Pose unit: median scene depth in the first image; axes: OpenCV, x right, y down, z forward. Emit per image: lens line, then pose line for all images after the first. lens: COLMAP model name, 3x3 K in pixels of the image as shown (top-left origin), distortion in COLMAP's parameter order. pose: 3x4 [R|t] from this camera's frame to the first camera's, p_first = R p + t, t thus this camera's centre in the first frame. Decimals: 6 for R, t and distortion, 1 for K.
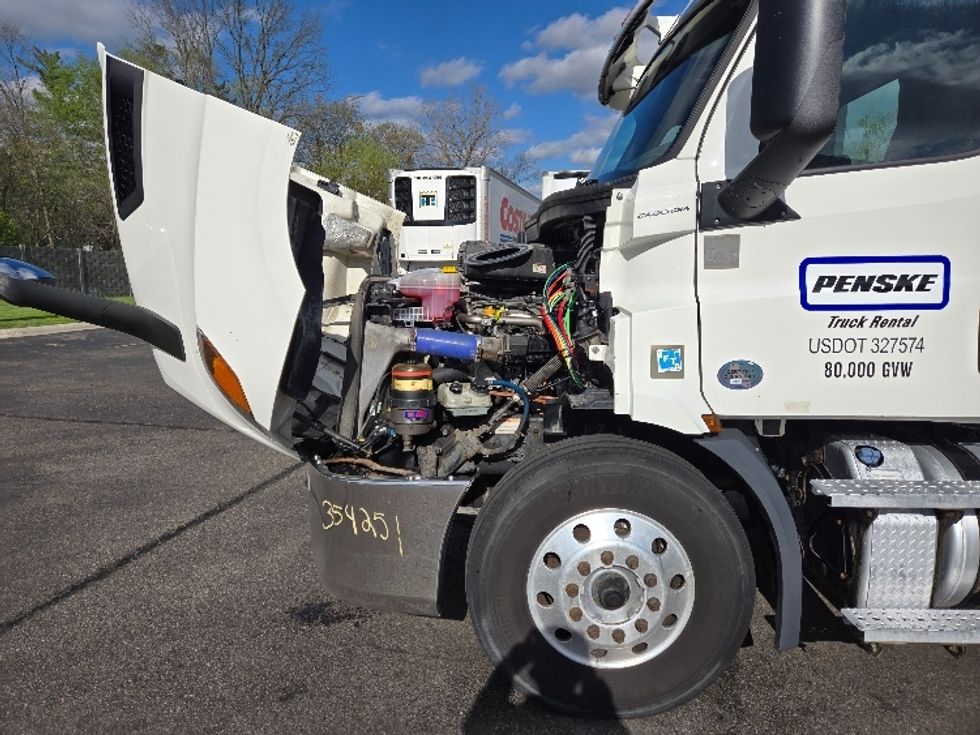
lens RADIAL K [[689.5, 0, 489.4], [0, 689.5, 349.0], [0, 0, 1]] dist [0.007605, 0.003852]
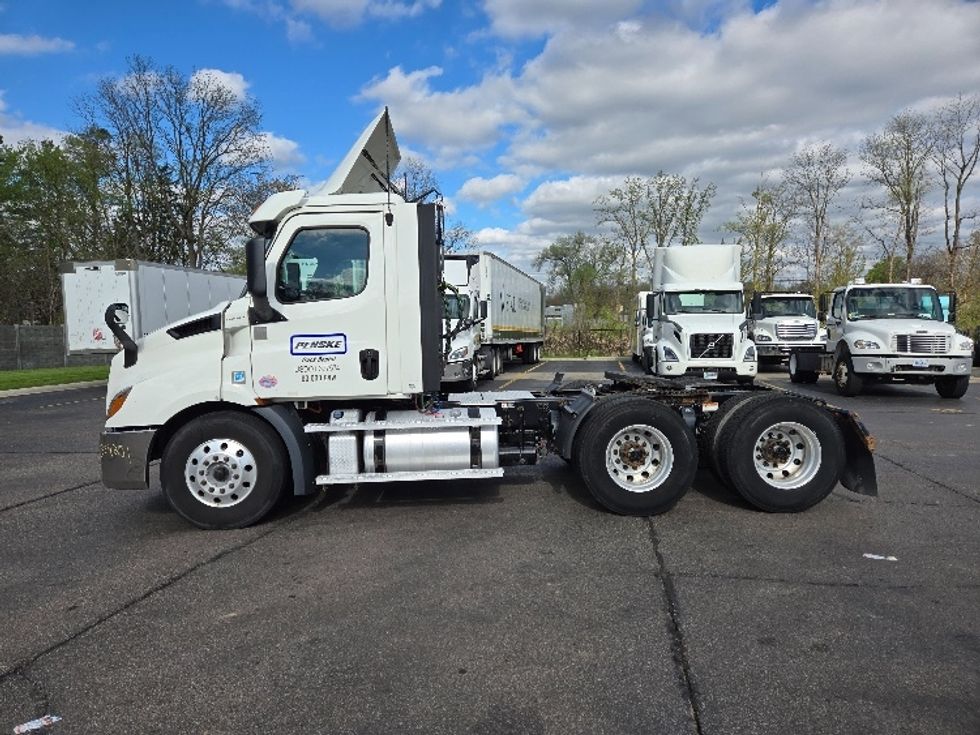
lens RADIAL K [[645.2, 0, 504.7], [0, 645.2, 348.7], [0, 0, 1]] dist [0.002072, 0.000557]
pose [[0.993096, -0.019892, 0.115606, 0.964526], [0.029964, 0.995840, -0.086046, 0.148838], [-0.113413, 0.088916, 0.989561, -1.463088]]
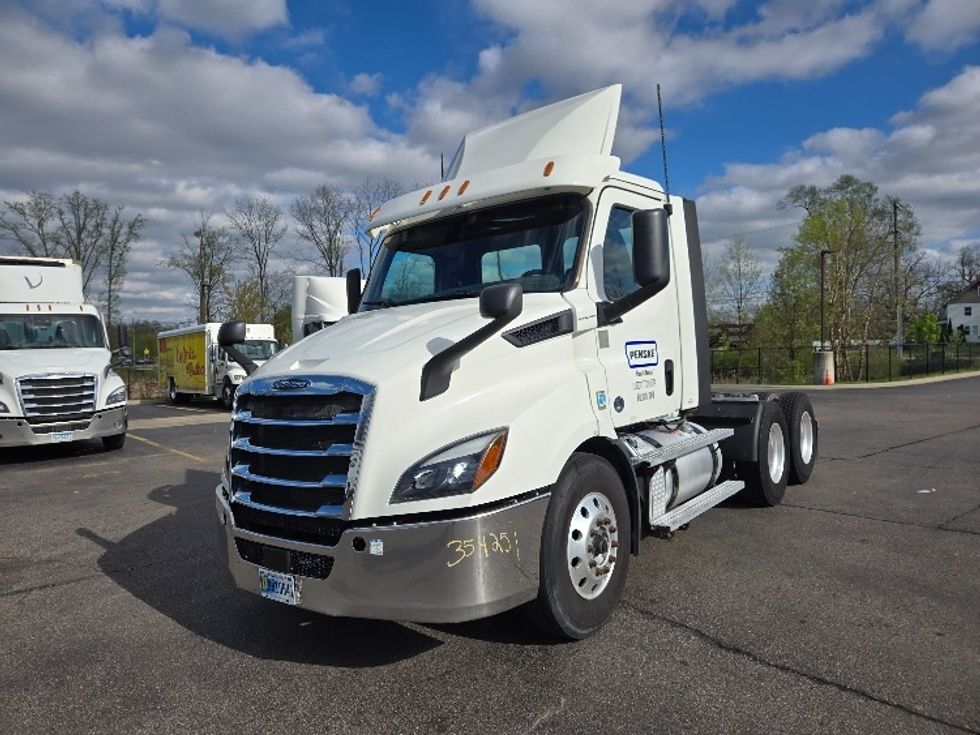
lens RADIAL K [[658.5, 0, 485.8], [0, 658.5, 367.5], [0, 0, 1]] dist [0.102415, -0.119160]
pose [[0.550791, -0.033264, 0.833980, -1.332511], [0.139794, 0.988767, -0.052887, -0.016553], [-0.822853, 0.145715, 0.549254, 0.308362]]
